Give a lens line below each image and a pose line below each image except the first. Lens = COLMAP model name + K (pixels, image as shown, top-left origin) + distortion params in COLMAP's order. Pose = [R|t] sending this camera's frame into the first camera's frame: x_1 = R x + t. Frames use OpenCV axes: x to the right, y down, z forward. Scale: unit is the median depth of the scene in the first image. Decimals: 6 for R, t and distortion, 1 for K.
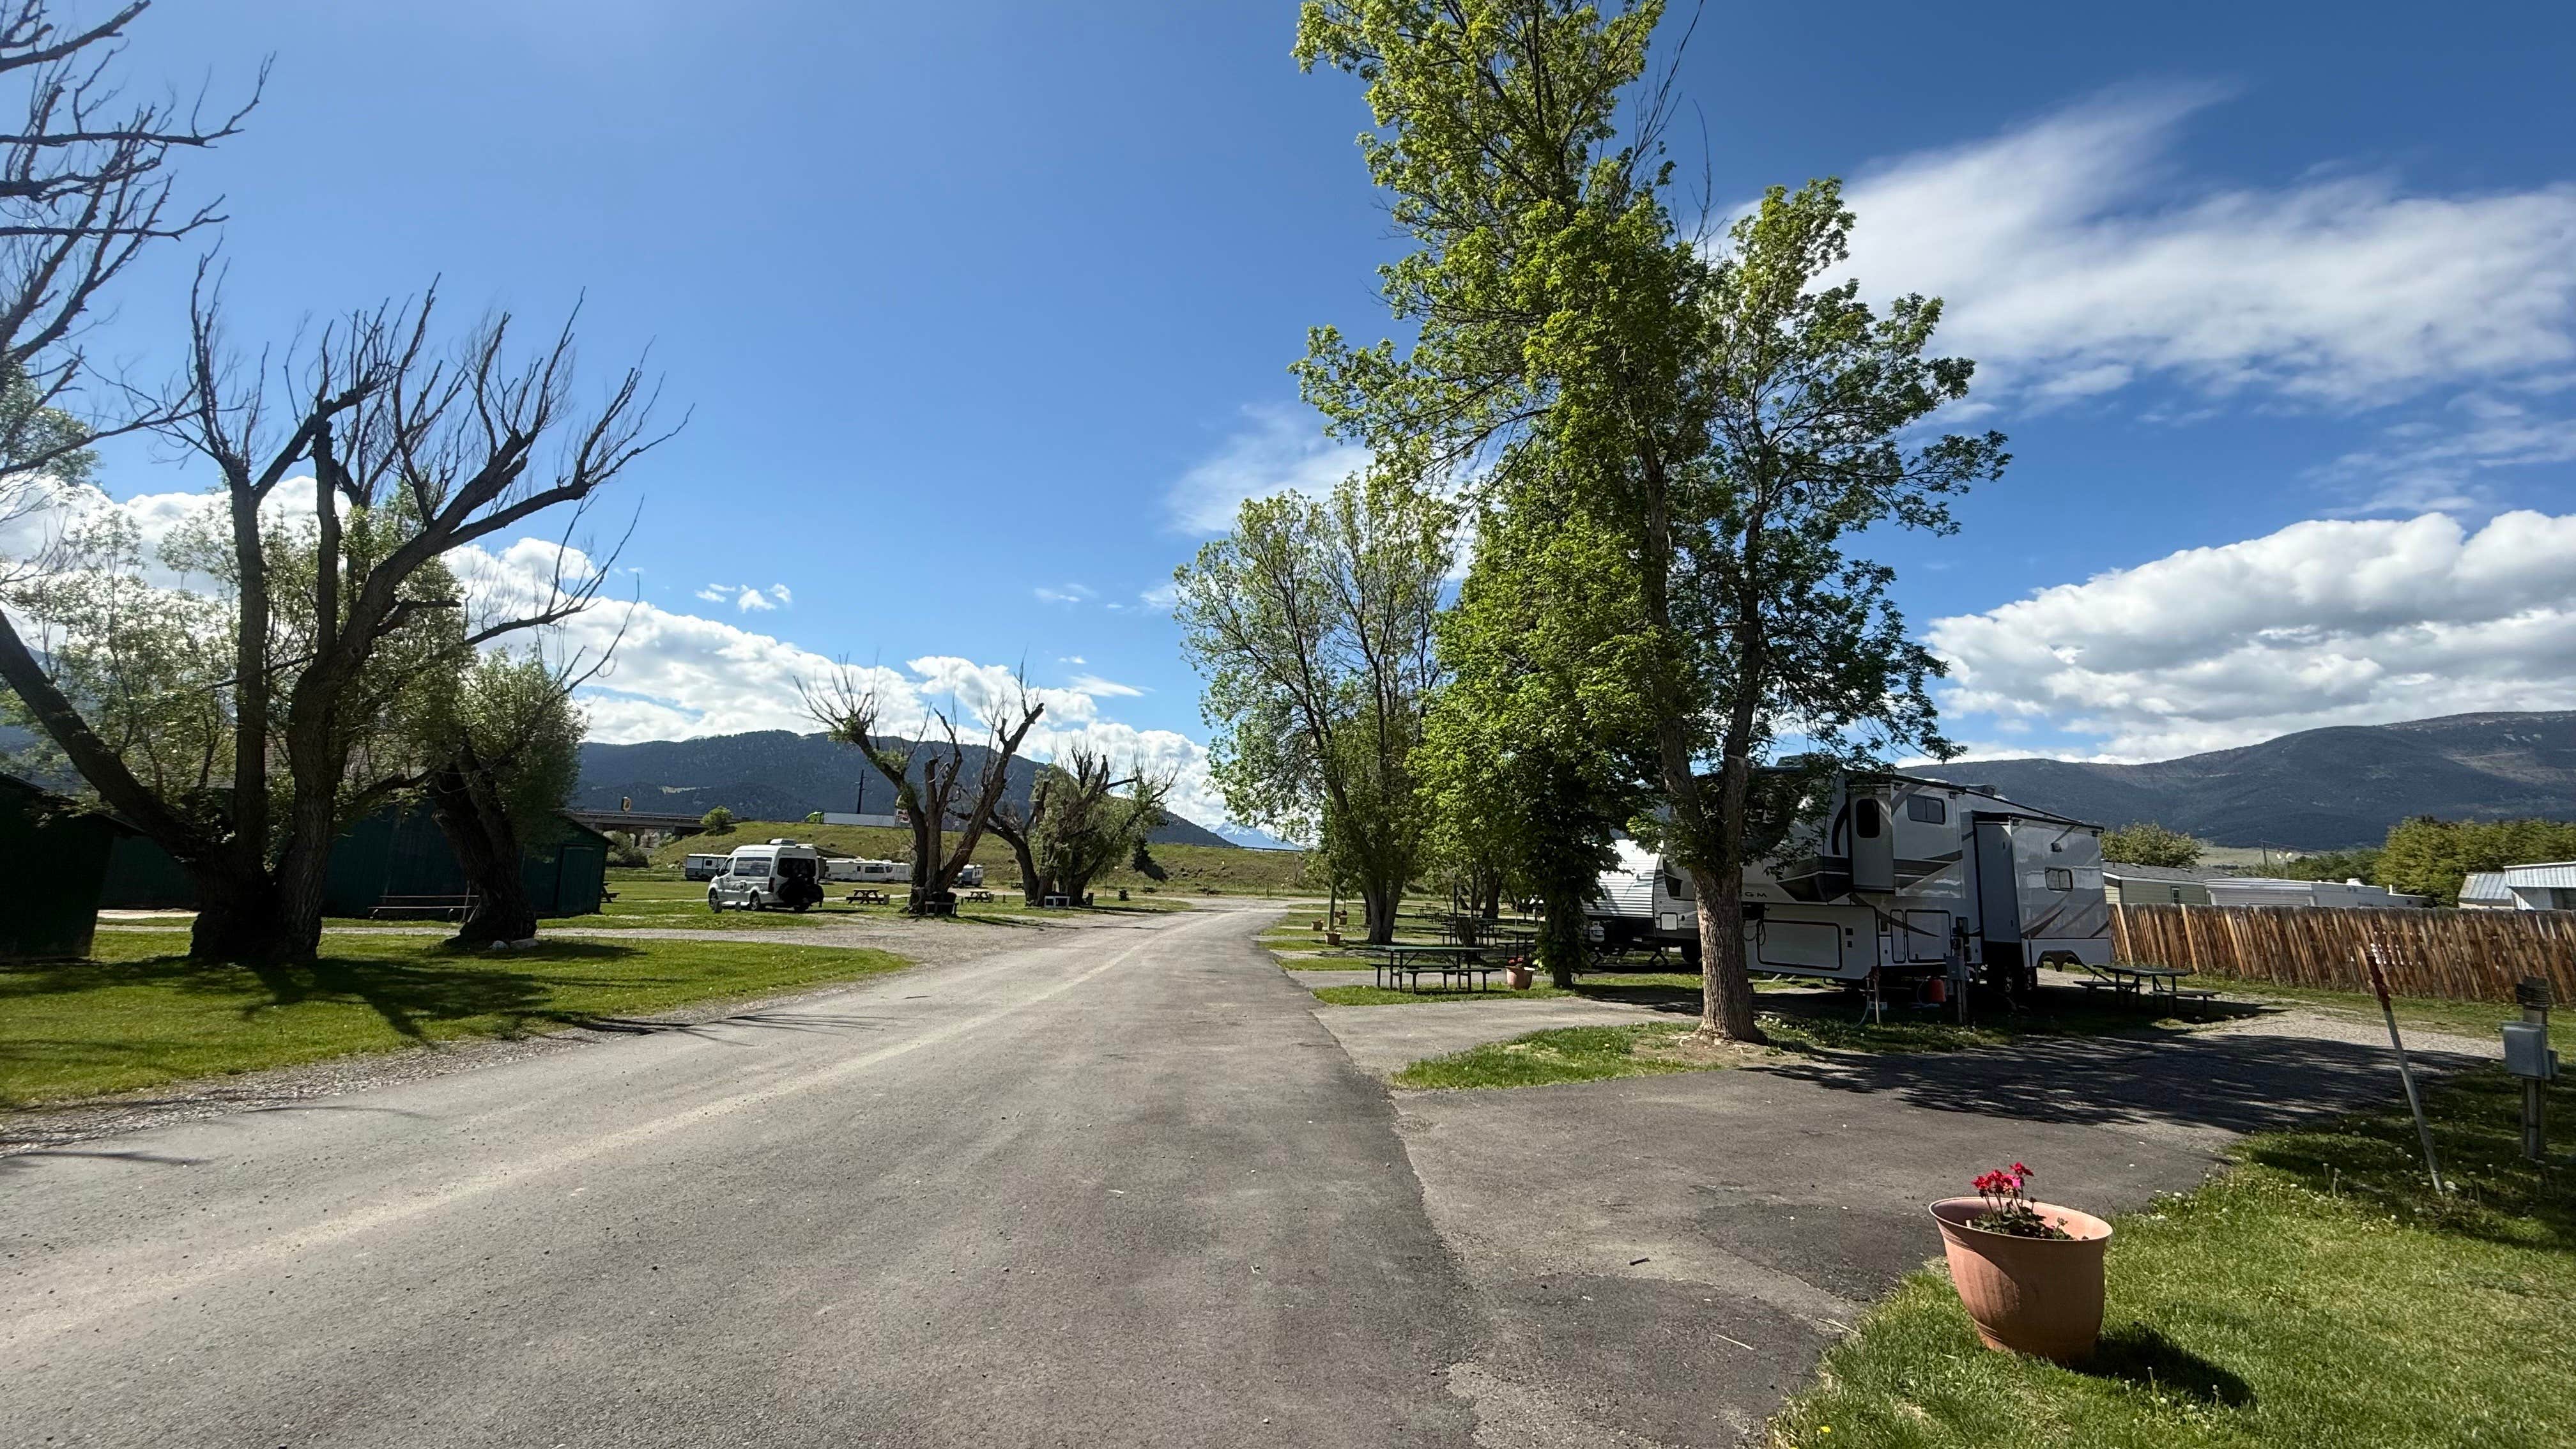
lens RADIAL K [[1028.1, 0, 1288.0], [0, 1028.1, 724.5], [0, 0, 1]] dist [0.000040, -0.000247]
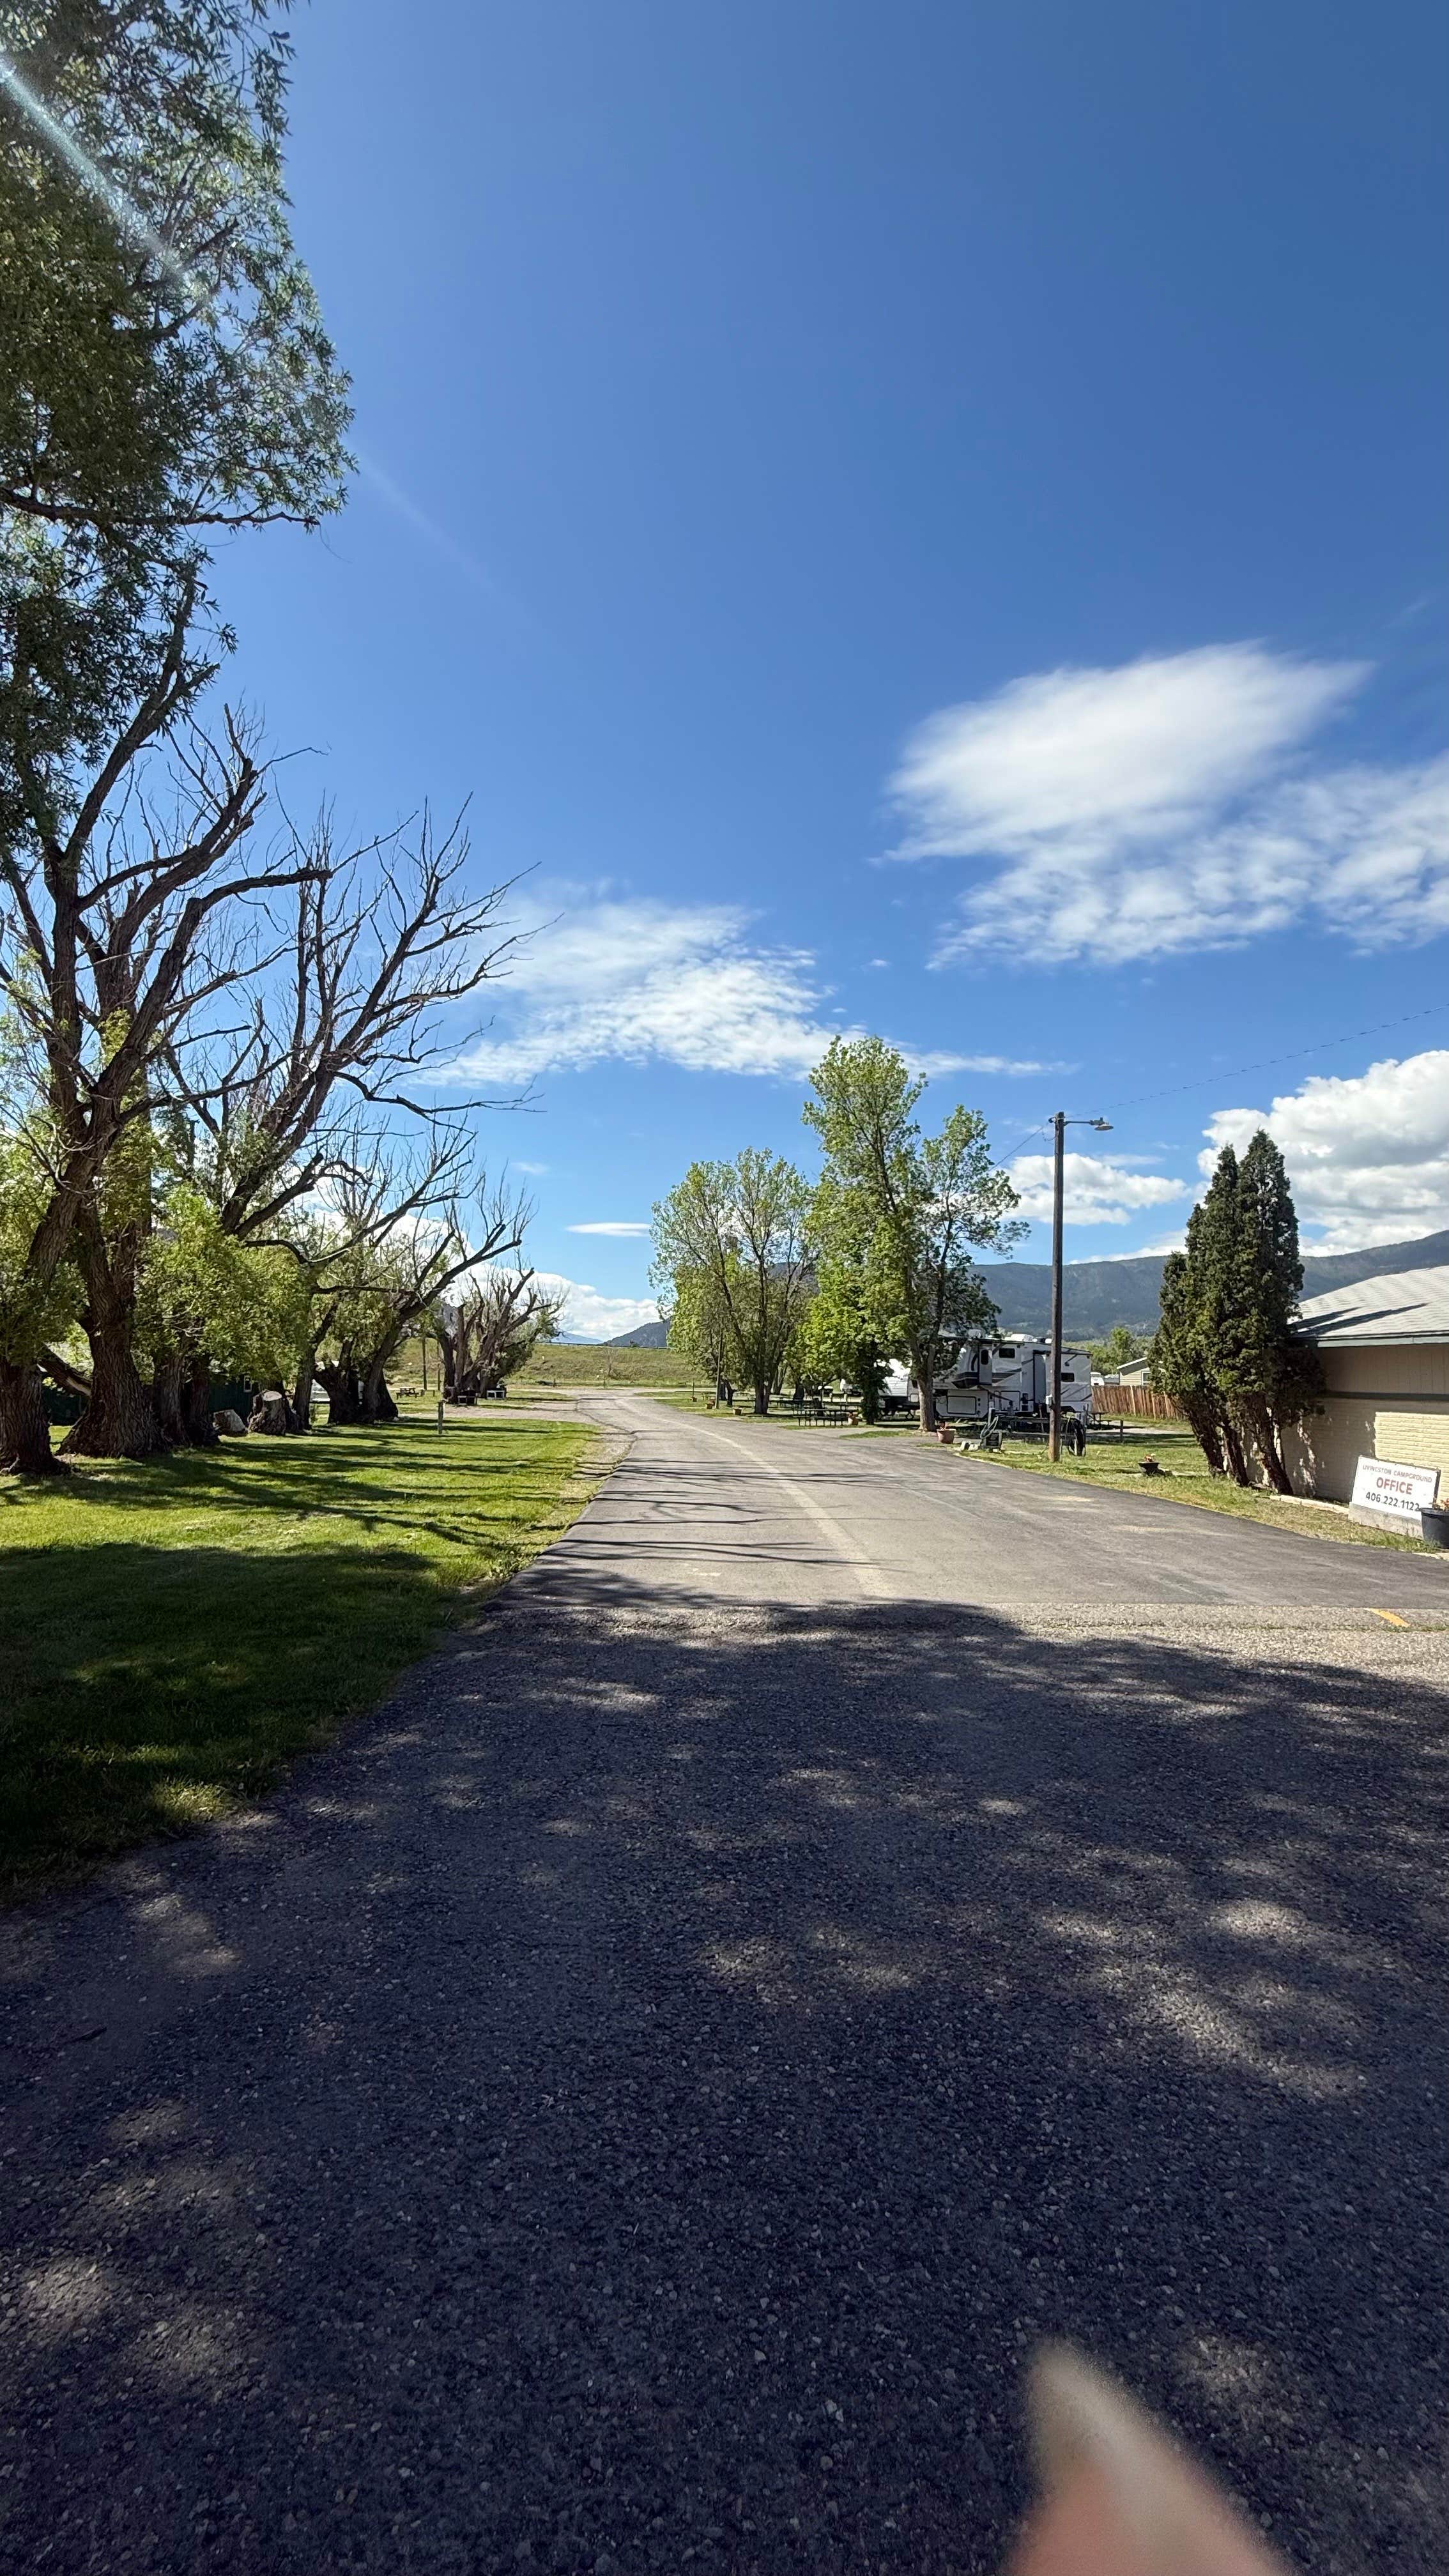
lens RADIAL K [[1028.1, 0, 721.1], [0, 1028.1, 1281.2], [0, 0, 1]] dist [0.000040, -0.000247]
pose [[0.988411, -0.004064, 0.151745, -0.483955], [-0.006019, 0.997806, 0.065924, -0.261048], [-0.151680, -0.066073, 0.986219, -1.425174]]
